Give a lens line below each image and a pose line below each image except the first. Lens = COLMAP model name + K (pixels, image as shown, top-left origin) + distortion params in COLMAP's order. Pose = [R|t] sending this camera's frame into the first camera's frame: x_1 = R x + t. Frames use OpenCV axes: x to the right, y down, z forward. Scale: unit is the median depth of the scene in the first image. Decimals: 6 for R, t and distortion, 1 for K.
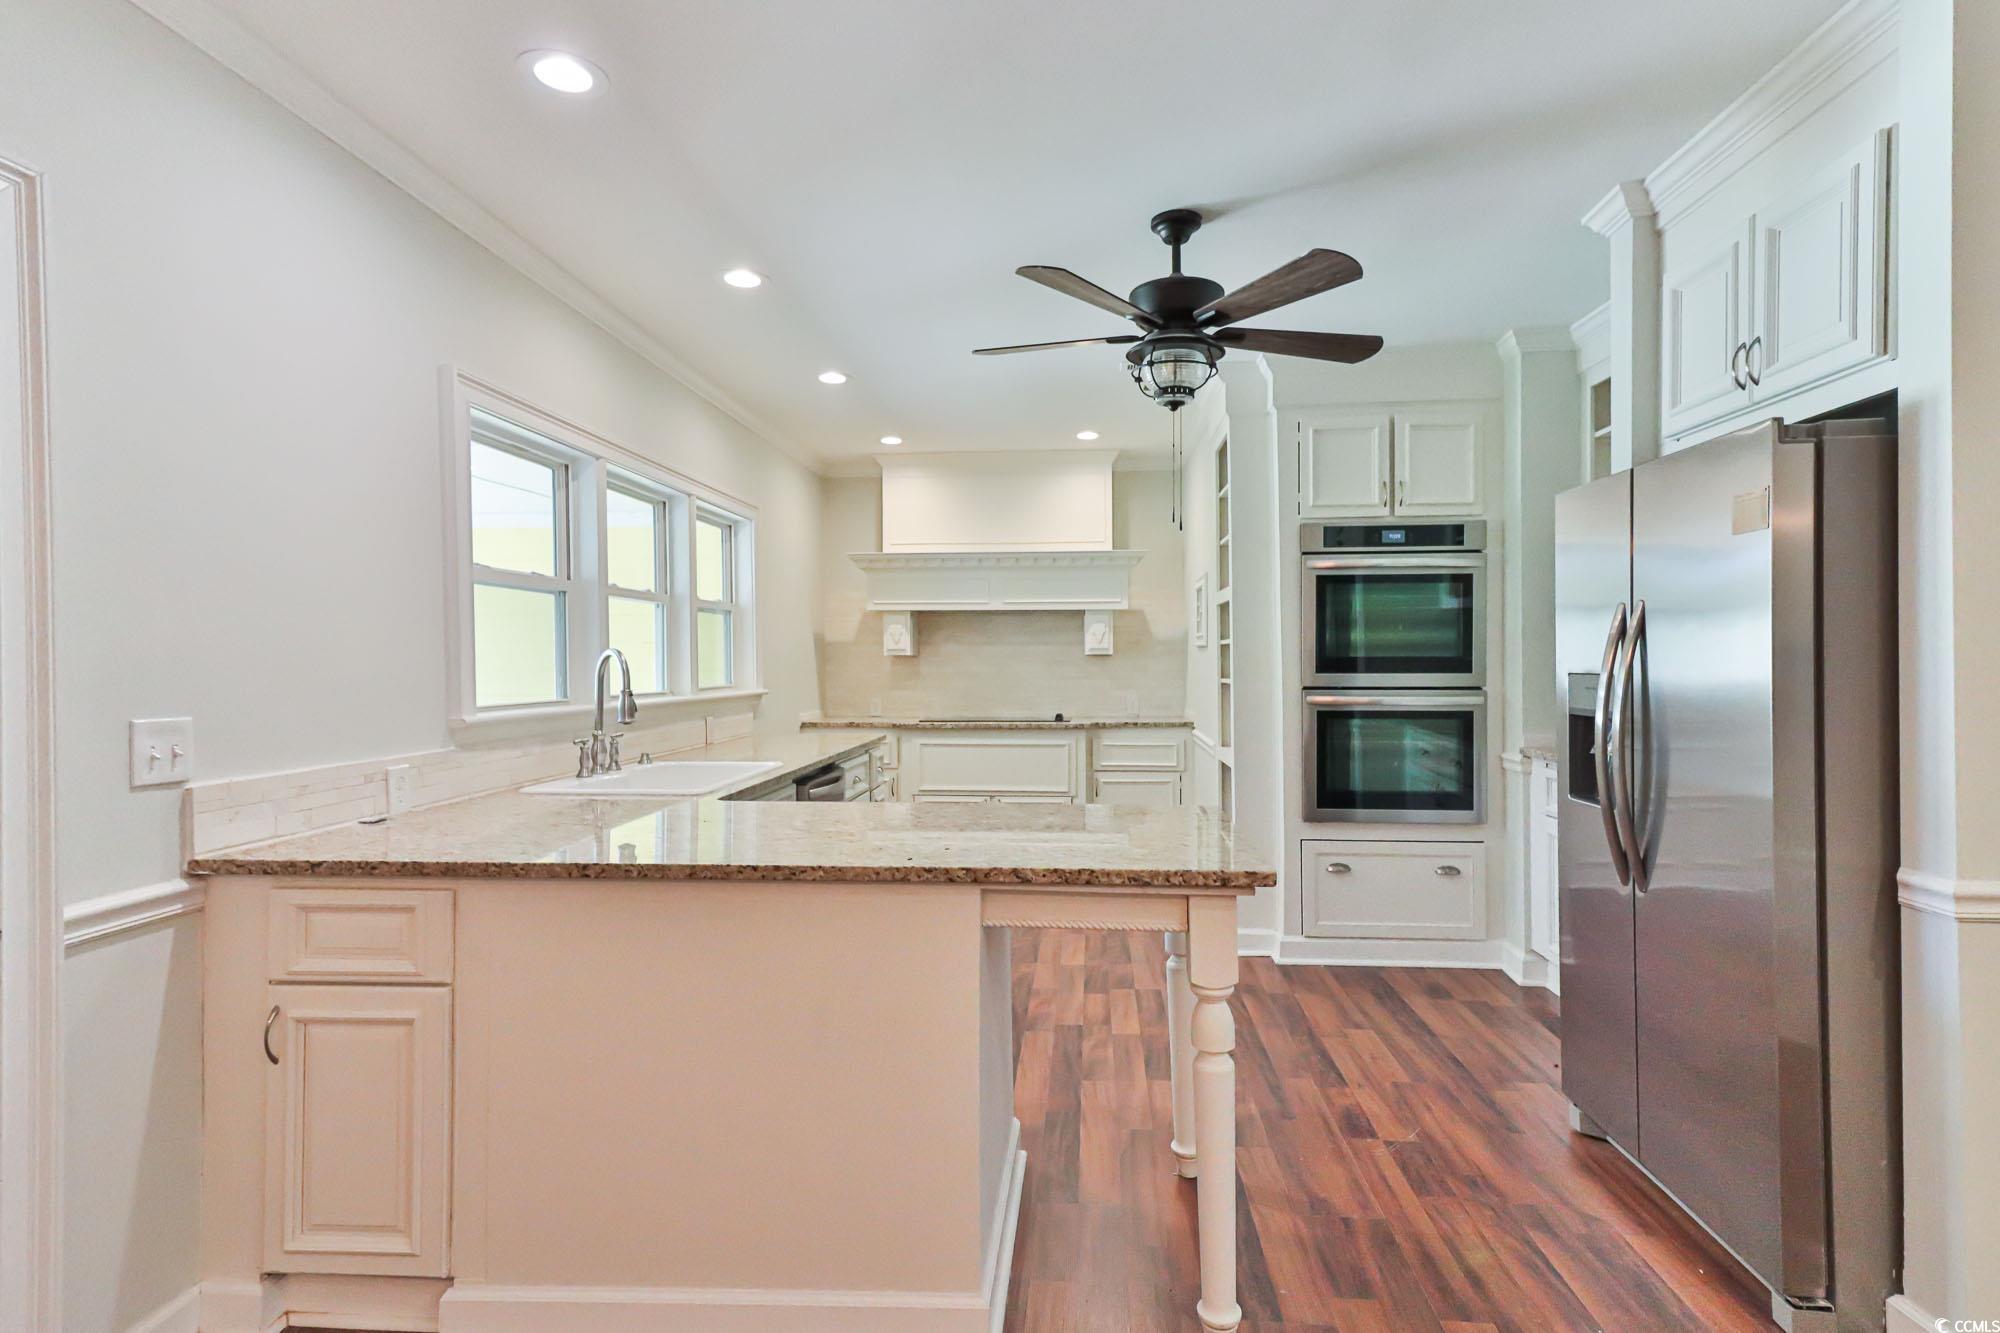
lens RADIAL K [[1025.2, 0, 995.8], [0, 1025.2, 659.8], [0, 0, 1]] dist [0.001971, -0.000030]
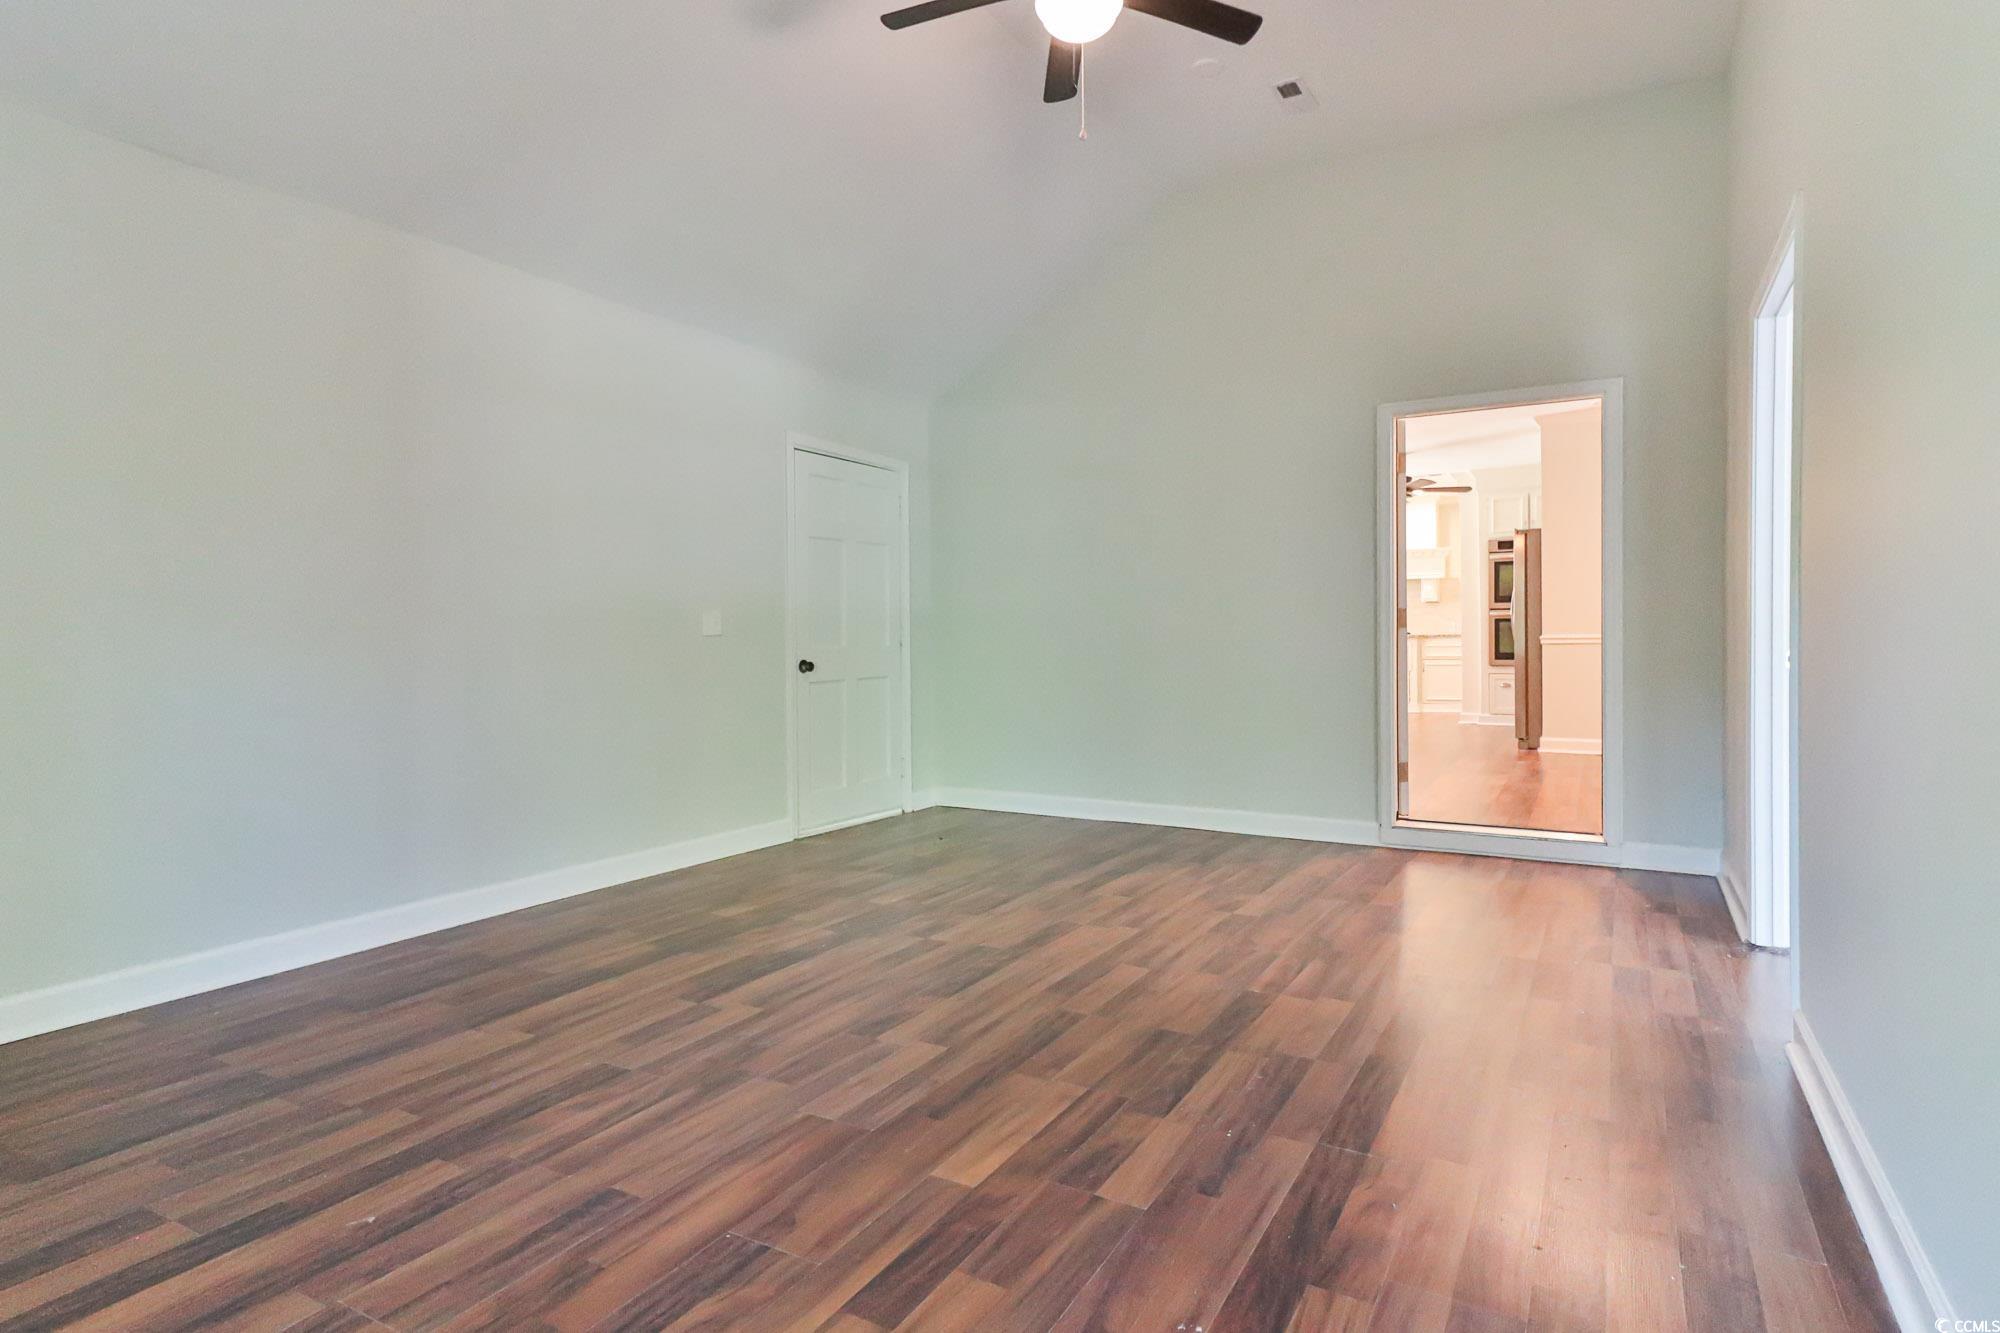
lens RADIAL K [[1043.4, 0, 996.2], [0, 1043.4, 601.9], [0, 0, 1]] dist [0.032441, -0.000182]
pose [[0.903853, 0.000547, -0.427843, 0.311063], [-0.015945, 0.999348, -0.032408, 0.108563], [0.427546, 0.036114, 0.903272, -1.695753]]
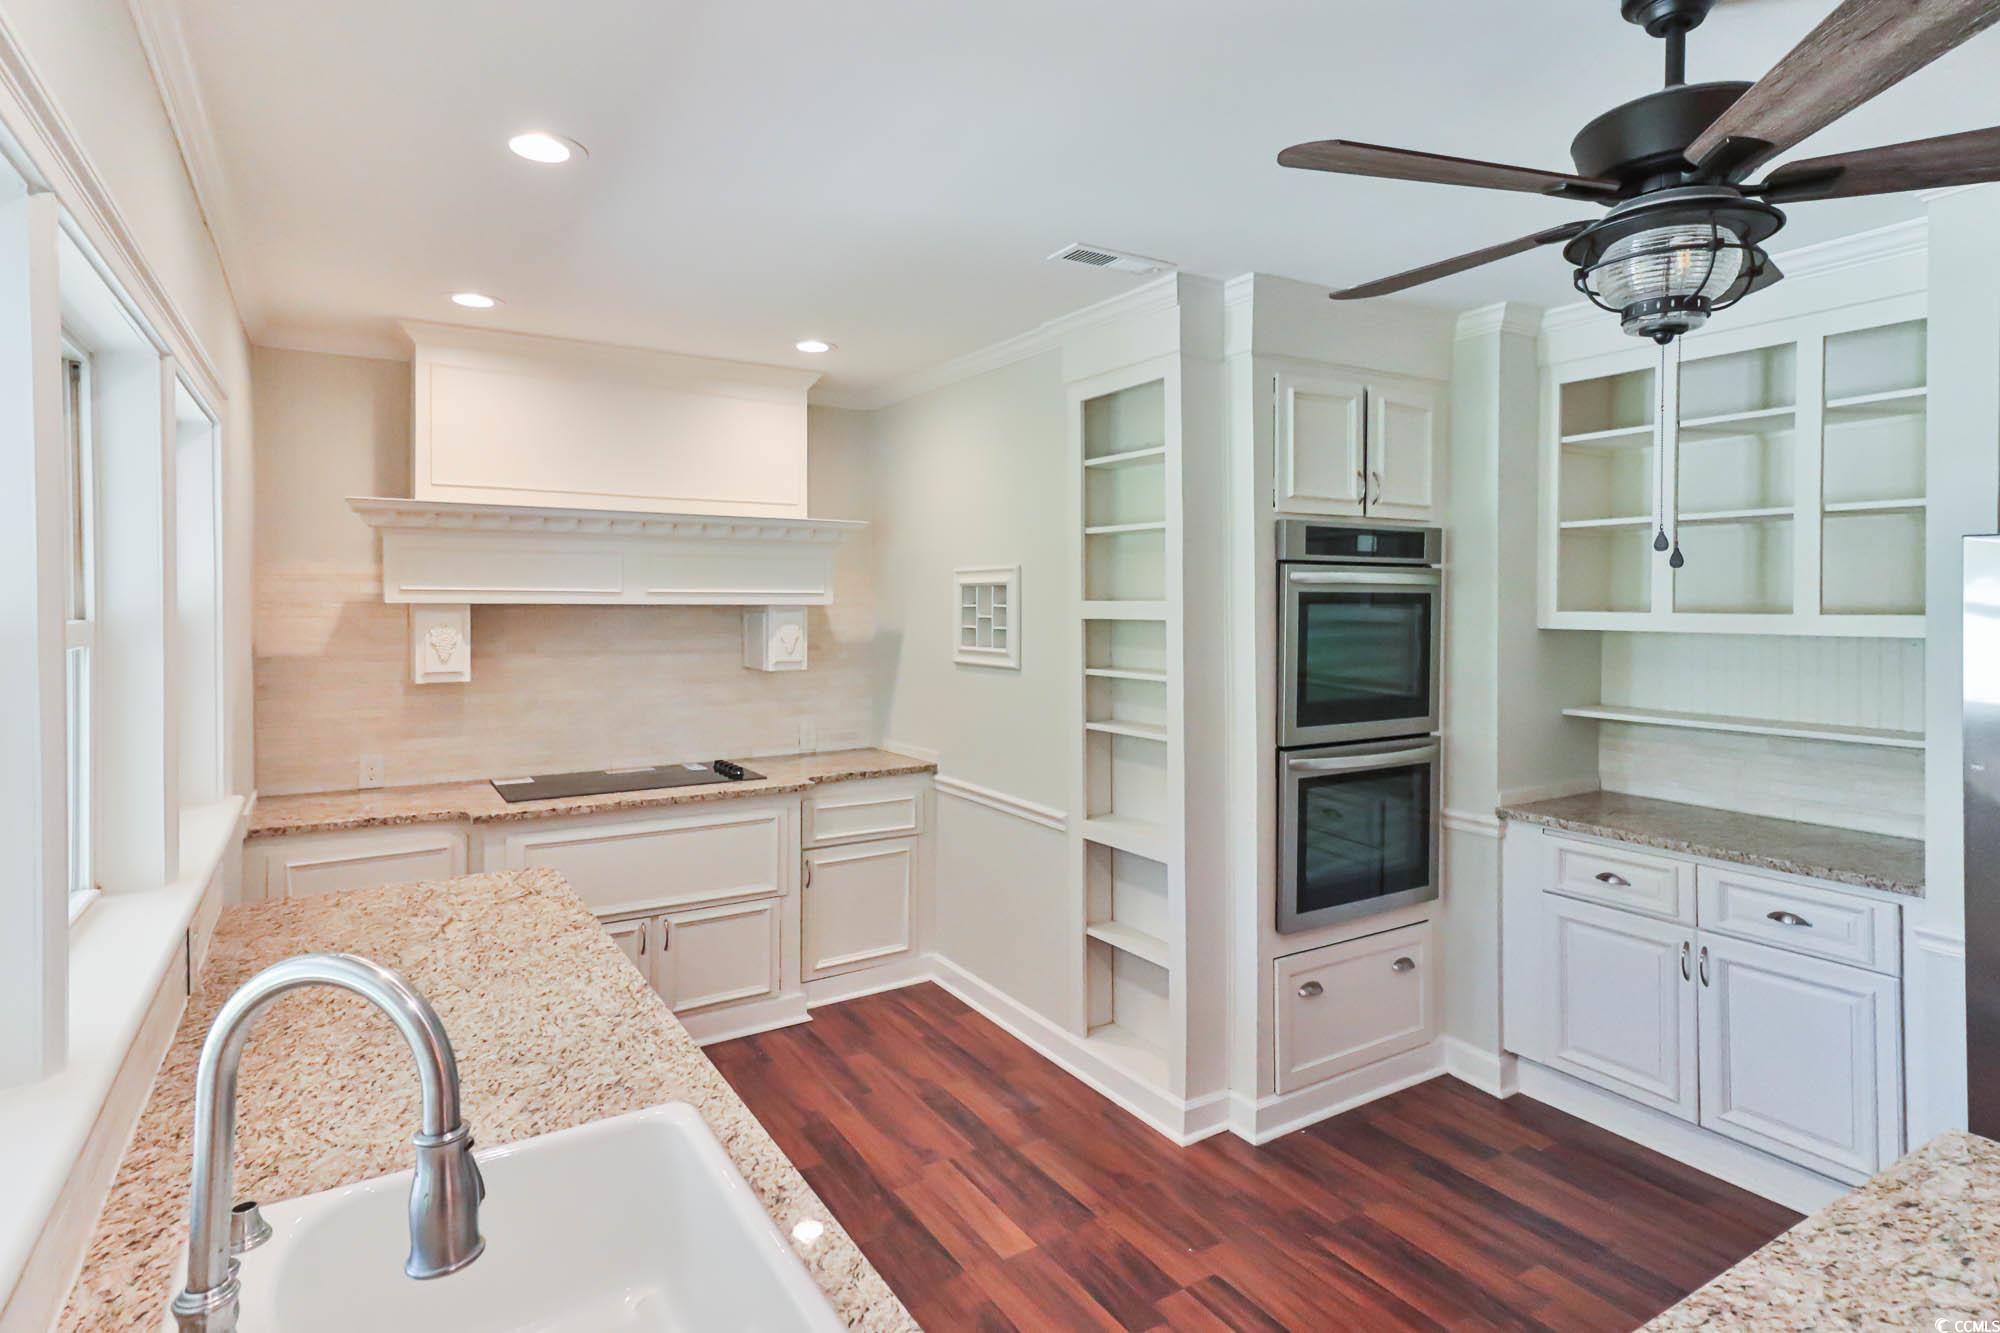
lens RADIAL K [[1043.4, 0, 996.2], [0, 1043.4, 601.9], [0, 0, 1]] dist [0.032441, -0.000182]
pose [[0.798741, 0.004682, 0.601656, -0.305232], [-0.003311, 0.999989, -0.003386, -0.072224], [-0.601665, 0.000712, 0.798748, 0.535120]]
